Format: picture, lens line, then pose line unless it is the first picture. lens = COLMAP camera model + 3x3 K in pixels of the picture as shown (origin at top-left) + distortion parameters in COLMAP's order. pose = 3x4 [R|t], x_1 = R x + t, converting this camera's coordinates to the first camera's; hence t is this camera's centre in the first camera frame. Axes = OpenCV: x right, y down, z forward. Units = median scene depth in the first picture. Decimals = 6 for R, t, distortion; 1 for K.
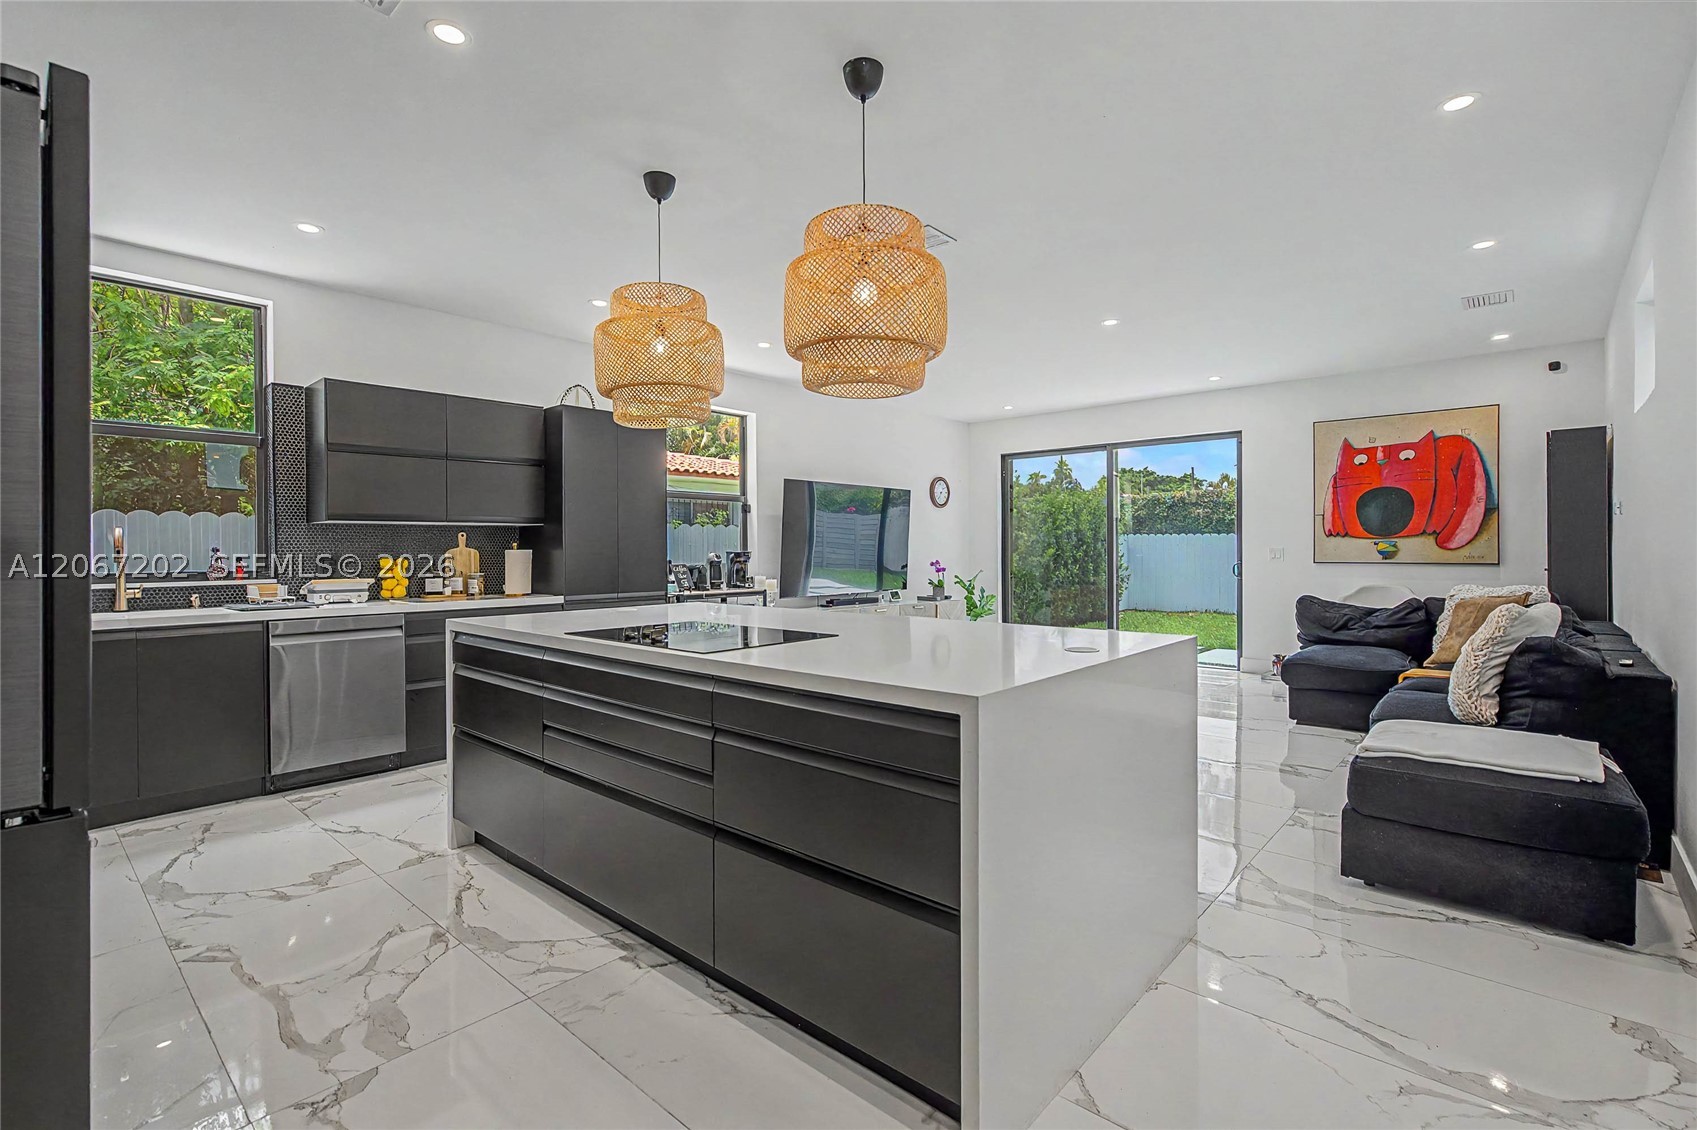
lens RADIAL K [[773.1, 0, 844.1], [0, 773.1, 554.4], [0, 0, 1]] dist [-0.002724, 0.002485]
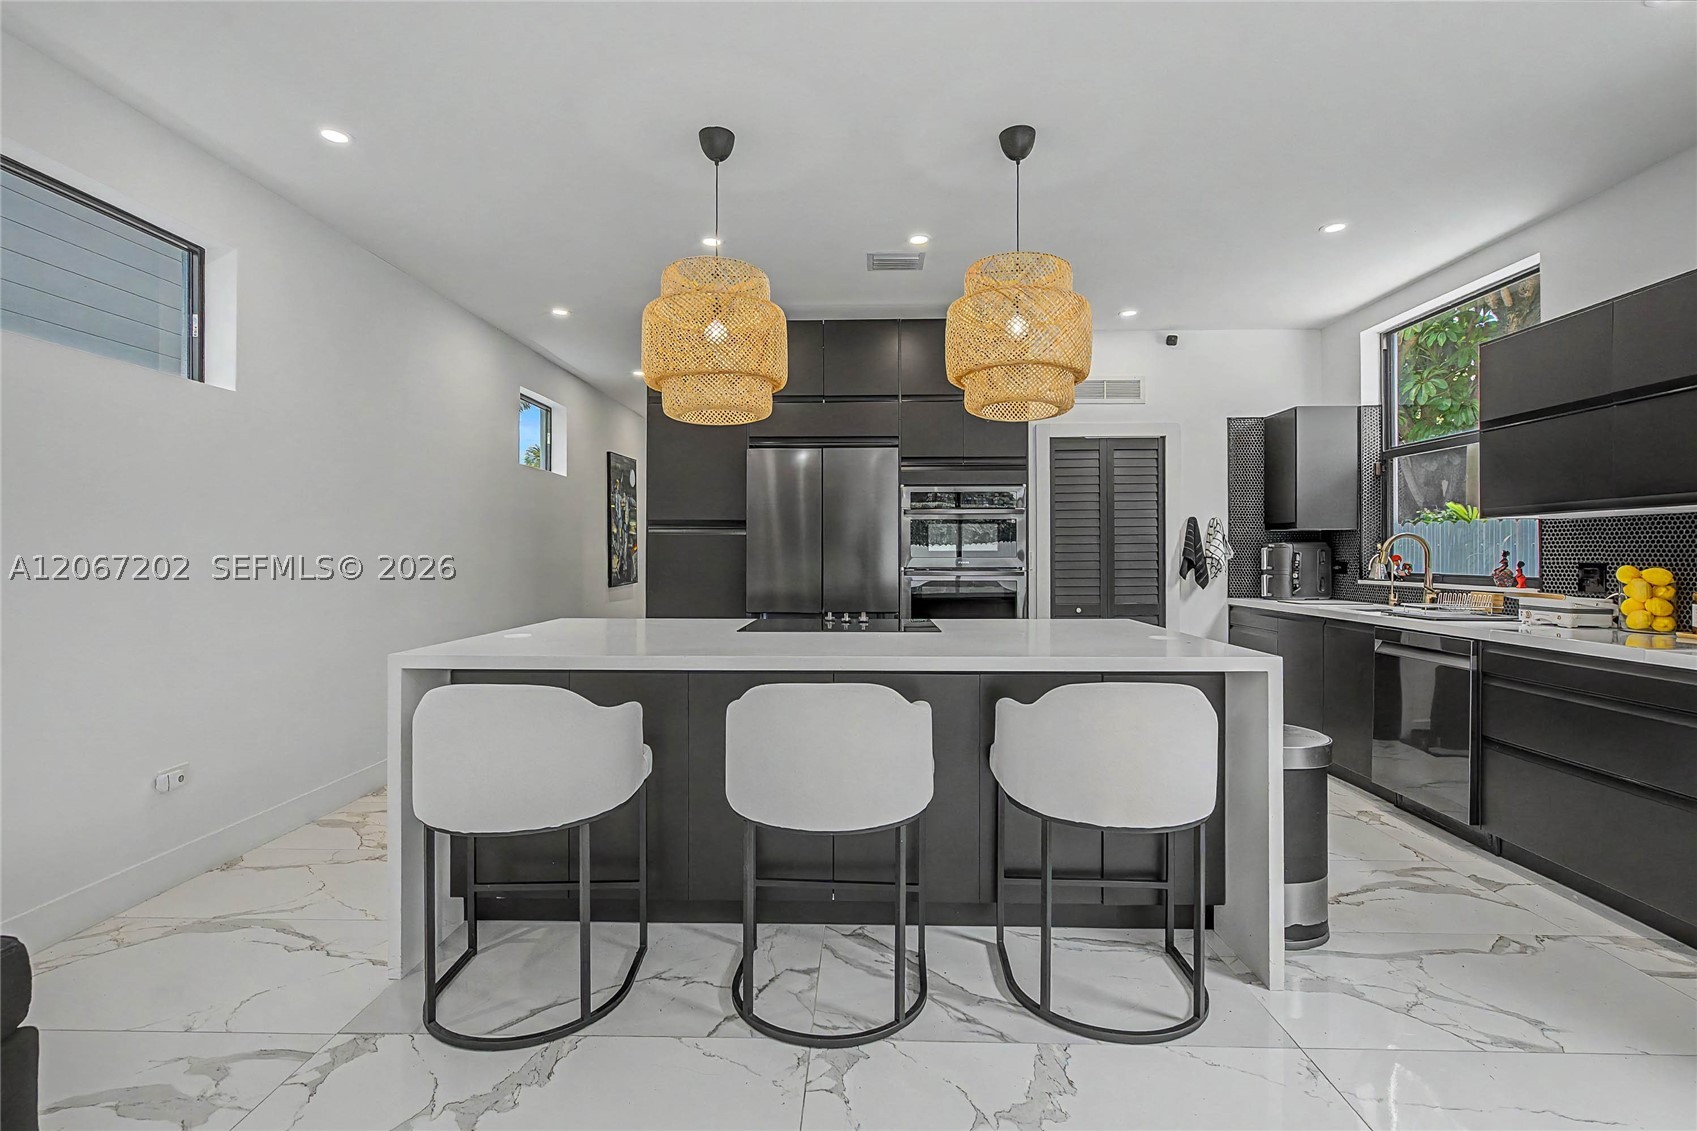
lens RADIAL K [[773.1, 0, 855.1], [0, 773.1, 550.3], [0, 0, 1]] dist [-0.002724, 0.002485]
pose [[-0.760810, 0.005231, -0.648953, 0.246815], [0.000889, 0.999975, 0.007018, -0.011159], [0.648974, 0.004762, -0.760796, 0.848873]]
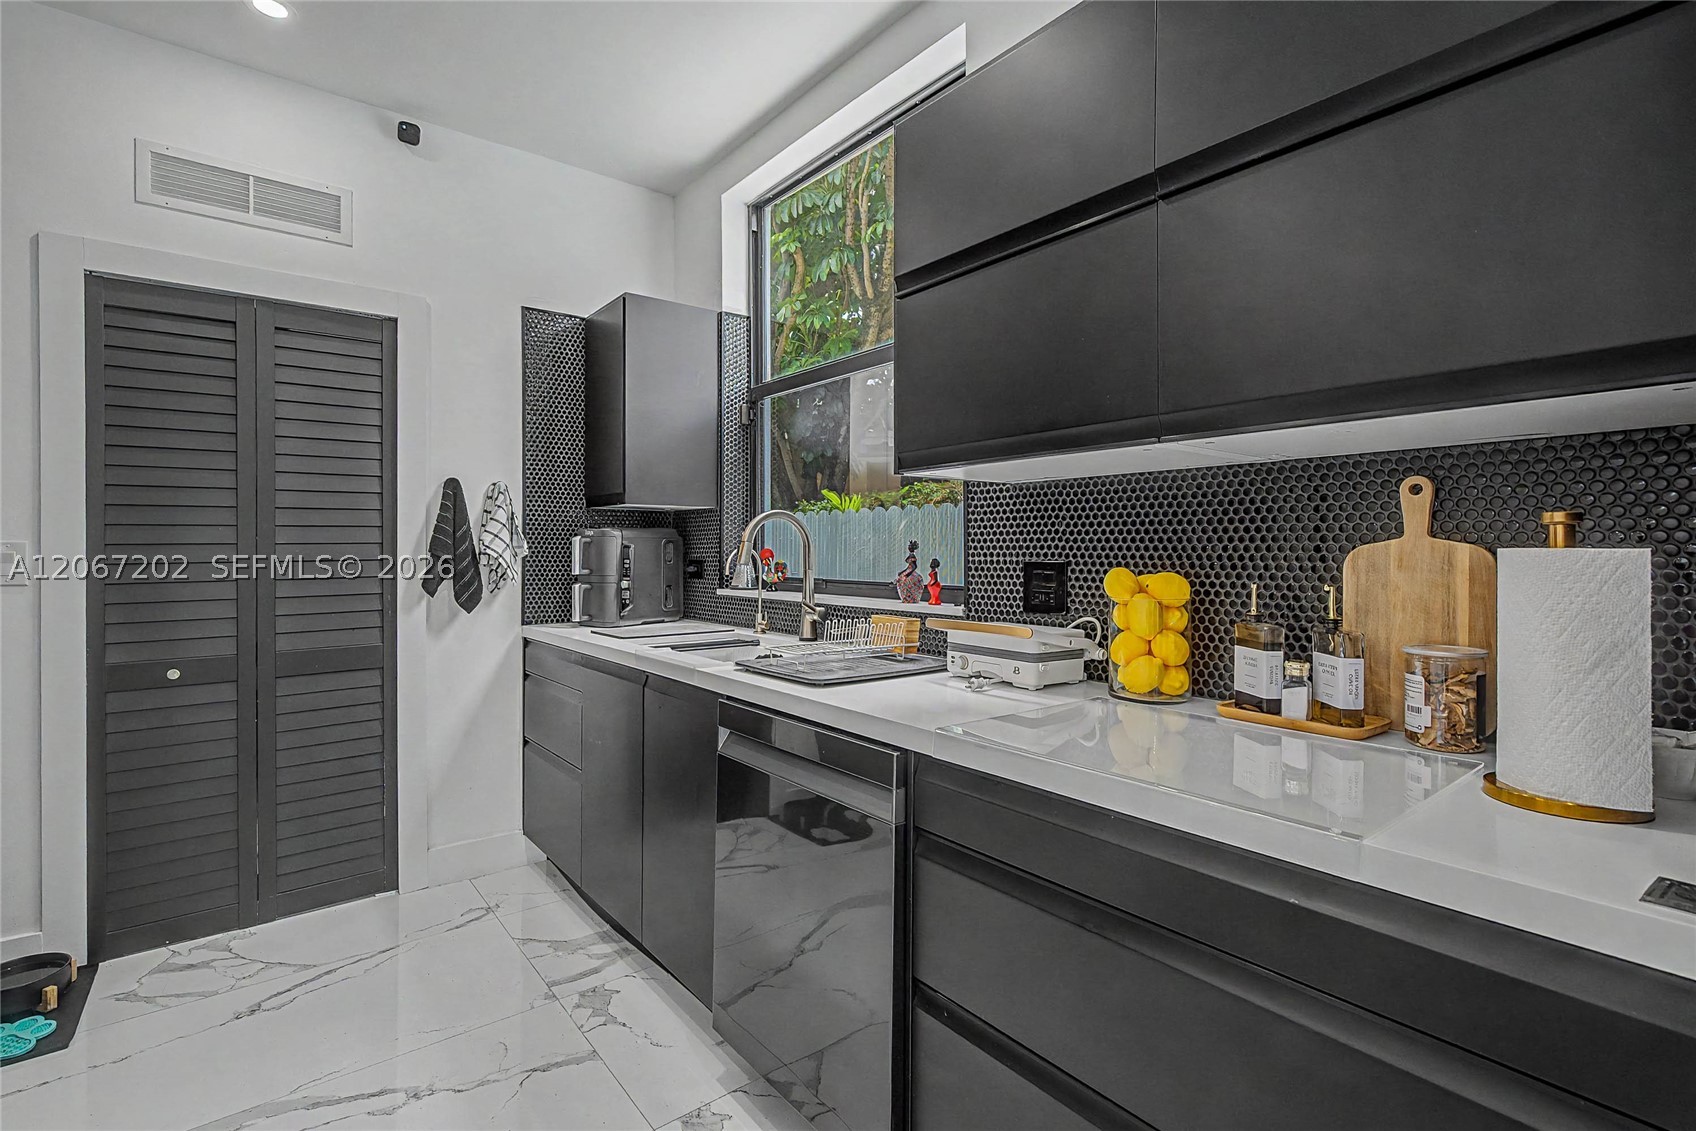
lens RADIAL K [[772.6, 0, 847.5], [0, 772.6, 541.1], [0, 0, 1]] dist [-0.002724, 0.002485]
pose [[-0.169887, -0.001038, -0.985463, -0.190828], [-0.005344, 0.999986, -0.000132, -0.005759], [0.985449, 0.005244, -0.169890, 0.746221]]
